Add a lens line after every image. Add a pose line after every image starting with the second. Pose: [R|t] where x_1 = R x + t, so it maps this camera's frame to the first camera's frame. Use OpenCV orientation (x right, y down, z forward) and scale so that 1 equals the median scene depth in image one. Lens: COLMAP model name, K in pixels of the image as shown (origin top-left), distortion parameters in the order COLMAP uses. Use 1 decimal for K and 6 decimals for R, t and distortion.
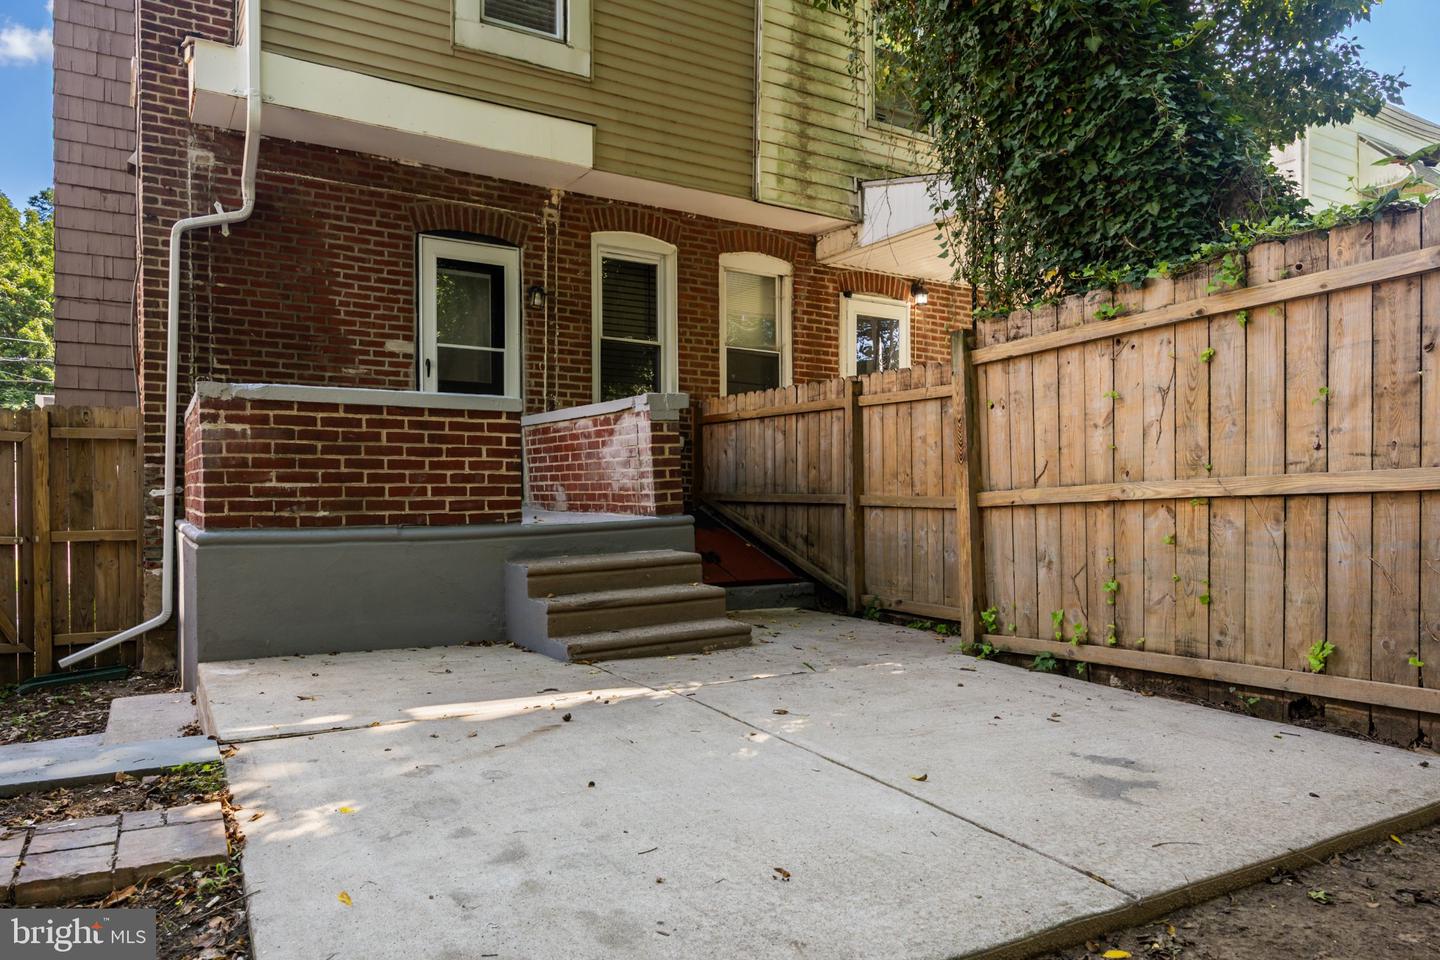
lens RADIAL K [[964.7, 0, 736.8], [0, 964.7, 531.2], [0, 0, 1]] dist [-0.000368, -0.002611]
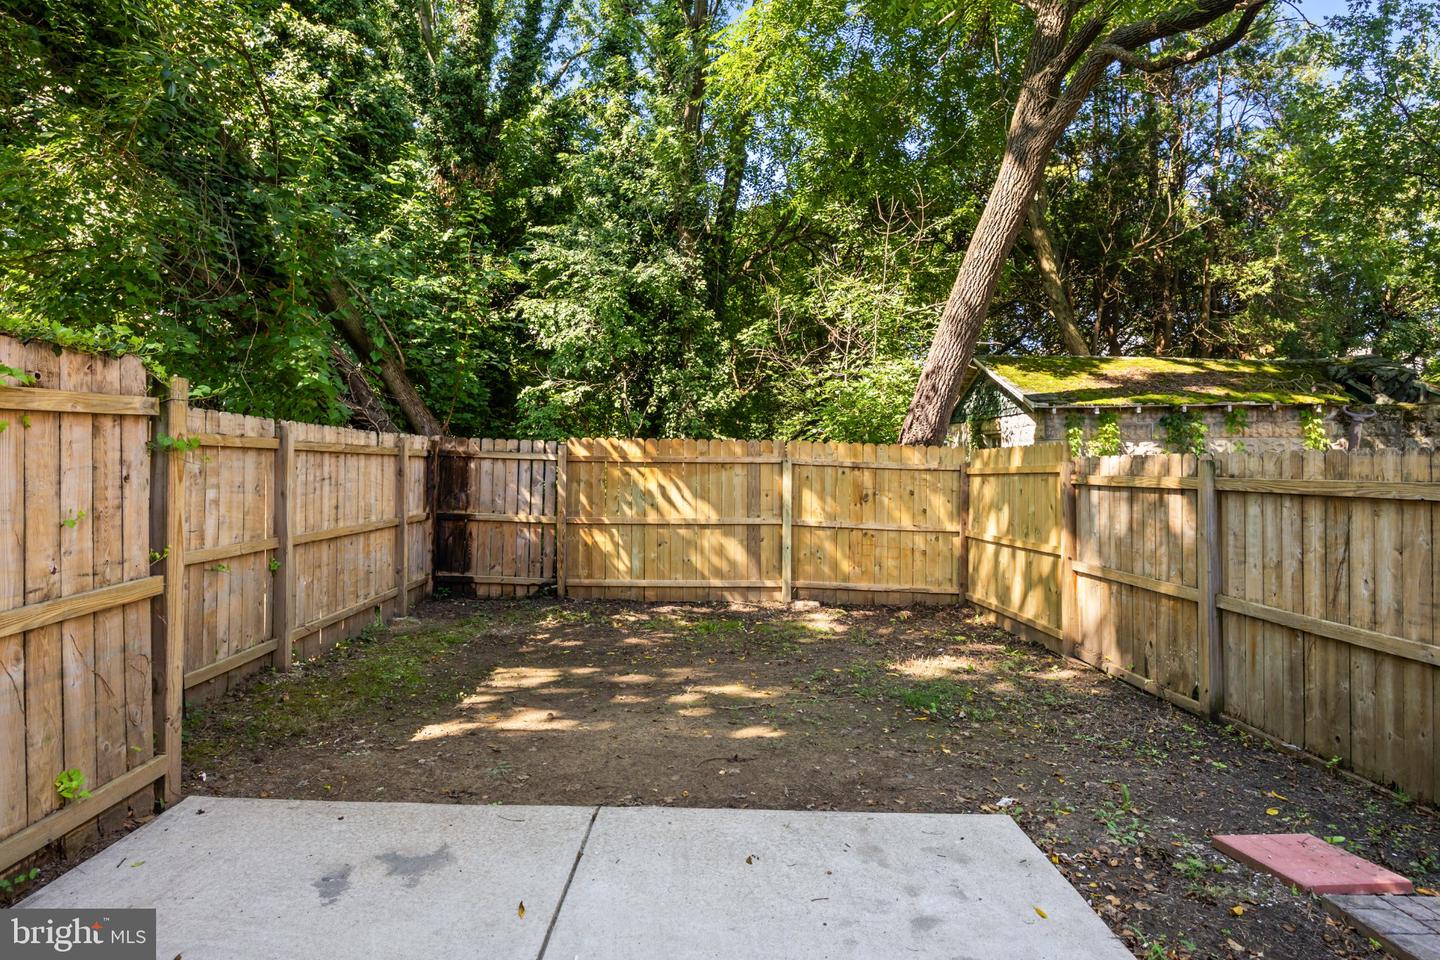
lens RADIAL K [[793.0, 0, 720.4], [0, 793.0, 467.2], [0, 0, 1]] dist [-0.011675, -0.000247]
pose [[-0.864776, 0.005099, 0.502131, -0.259063], [0.021393, 0.999415, 0.026694, -0.145127], [-0.501701, 0.033827, -0.864379, 0.988956]]
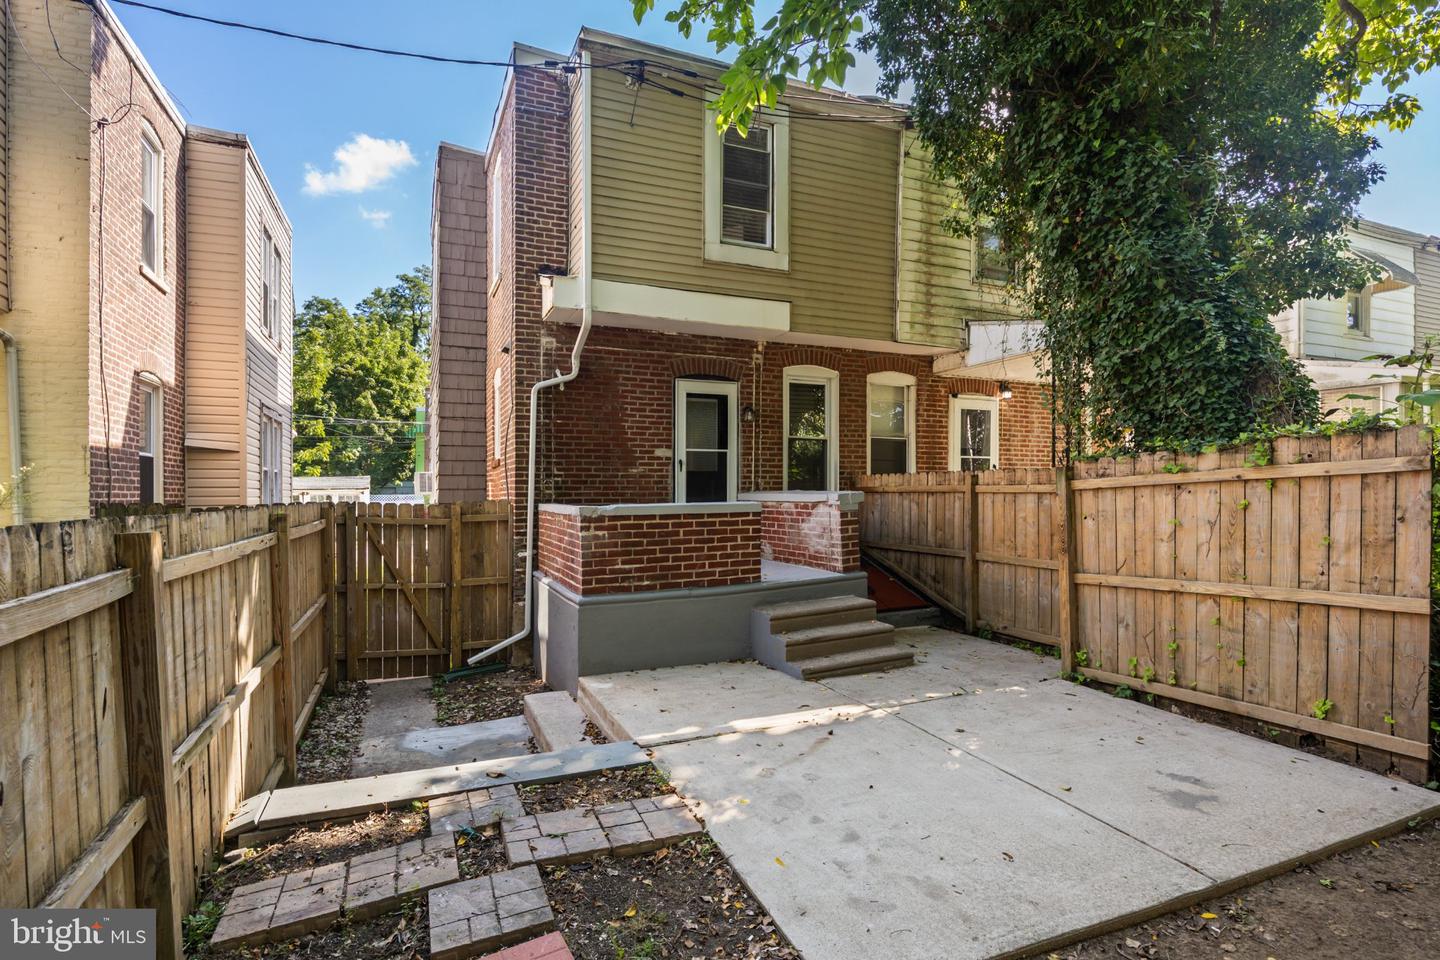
lens RADIAL K [[728.5, 0, 741.8], [0, 728.5, 525.6], [0, 0, 1]] dist [-0.006884, -0.000956]
pose [[0.993124, -0.002365, -0.117040, -0.136516], [0.004047, 0.999892, 0.014128, -0.136601], [0.116994, -0.014505, 0.993027, -0.193029]]
